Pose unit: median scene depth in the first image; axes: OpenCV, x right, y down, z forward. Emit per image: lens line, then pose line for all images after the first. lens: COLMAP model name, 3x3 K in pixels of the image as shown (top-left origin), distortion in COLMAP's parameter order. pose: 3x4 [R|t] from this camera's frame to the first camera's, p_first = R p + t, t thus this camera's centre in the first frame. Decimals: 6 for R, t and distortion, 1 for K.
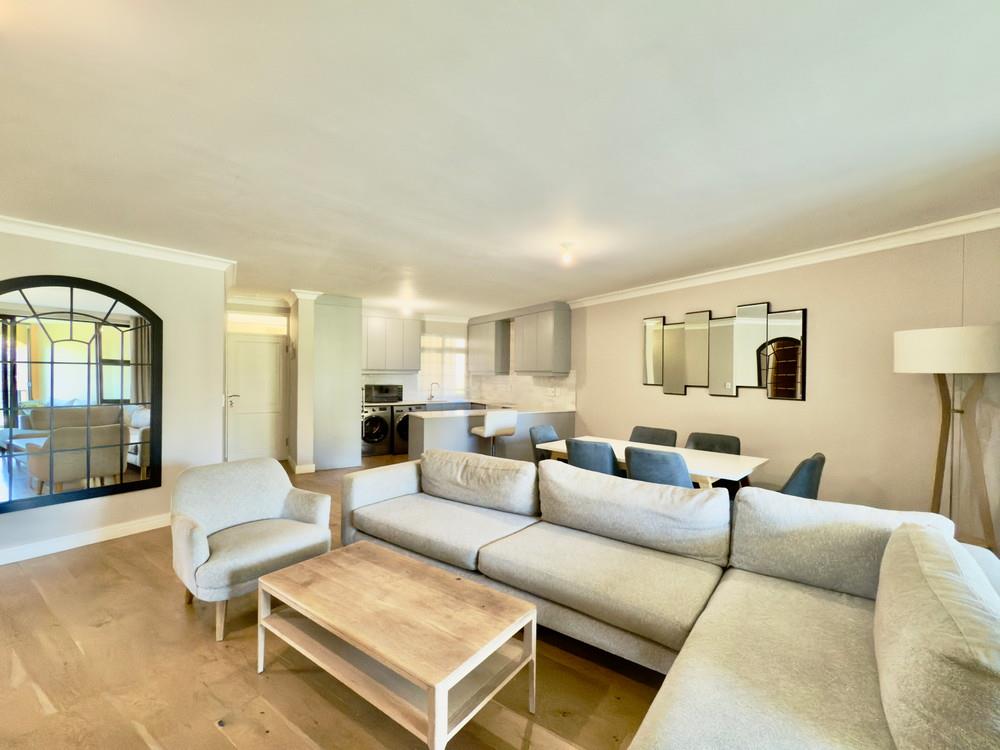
lens RADIAL K [[442.5, 0, 499.5], [0, 442.5, 373.2], [0, 0, 1]] dist [0.020749, 0.000156]
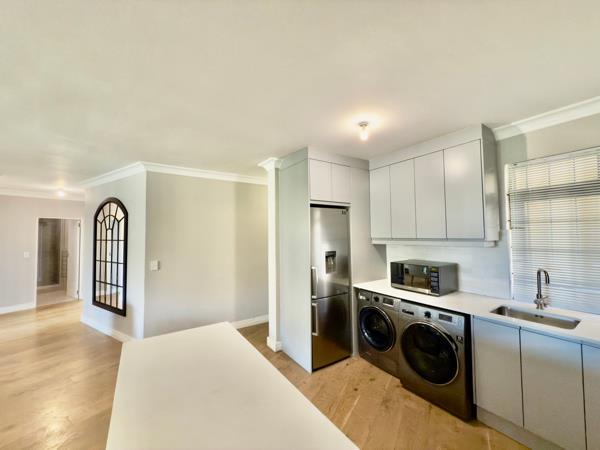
lens RADIAL K [[241.1, 0, 298.0], [0, 241.1, 226.9], [0, 0, 1]] dist [0.005101, -0.000237]
pose [[0.058397, -0.042774, -0.997377, 0.076322], [0.006804, 0.999075, -0.042448, -0.011039], [0.998270, -0.004307, 0.058635, 0.789431]]
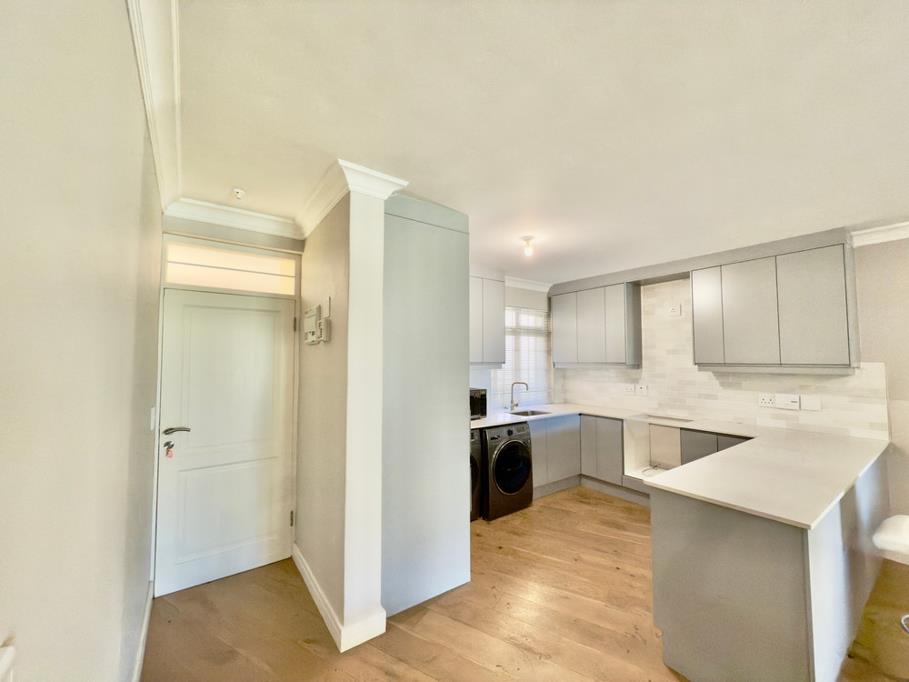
lens RADIAL K [[365.3, 0, 455.5], [0, 365.3, 341.7], [0, 0, 1]] dist [0.005101, -0.000237]
pose [[0.995904, -0.003381, 0.090358, -0.295592], [0.007963, 0.998698, -0.050396, -0.010690], [-0.090070, 0.050909, 0.994633, 0.510500]]
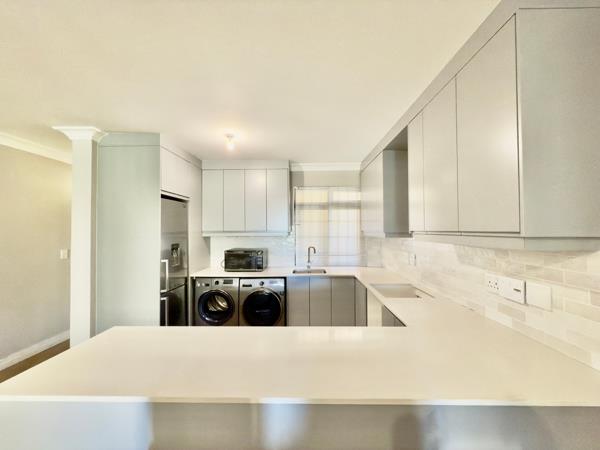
lens RADIAL K [[241.1, 0, 299.6], [0, 241.1, 225.5], [0, 0, 1]] dist [0.005101, -0.000237]
pose [[0.849484, -0.023544, -0.527090, 0.067689], [0.011921, 0.999605, -0.025438, -0.005603], [0.527480, 0.015326, 0.849429, 0.650768]]
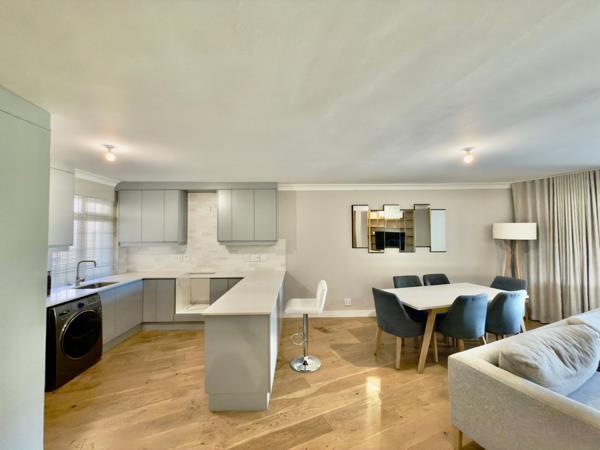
lens RADIAL K [[241.1, 0, 301.9], [0, 241.1, 225.6], [0, 0, 1]] dist [0.005101, -0.000237]
pose [[0.497238, 0.015889, 0.867469, -0.334044], [0.013742, 0.999563, -0.026185, -0.022065], [-0.867506, 0.024941, 0.496802, 0.504748]]
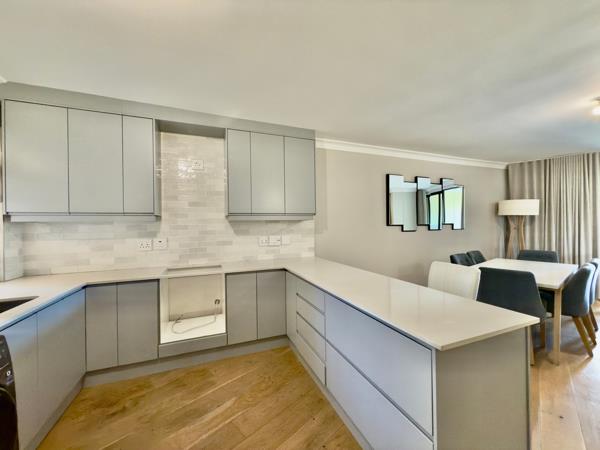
lens RADIAL K [[241.1, 0, 300.5], [0, 241.1, 223.3], [0, 0, 1]] dist [0.005101, -0.000237]
pose [[0.140091, -0.013689, 0.990044, -0.275301], [0.011675, 0.999858, 0.012173, 0.005552], [-0.990070, 0.009853, 0.140231, 0.787105]]
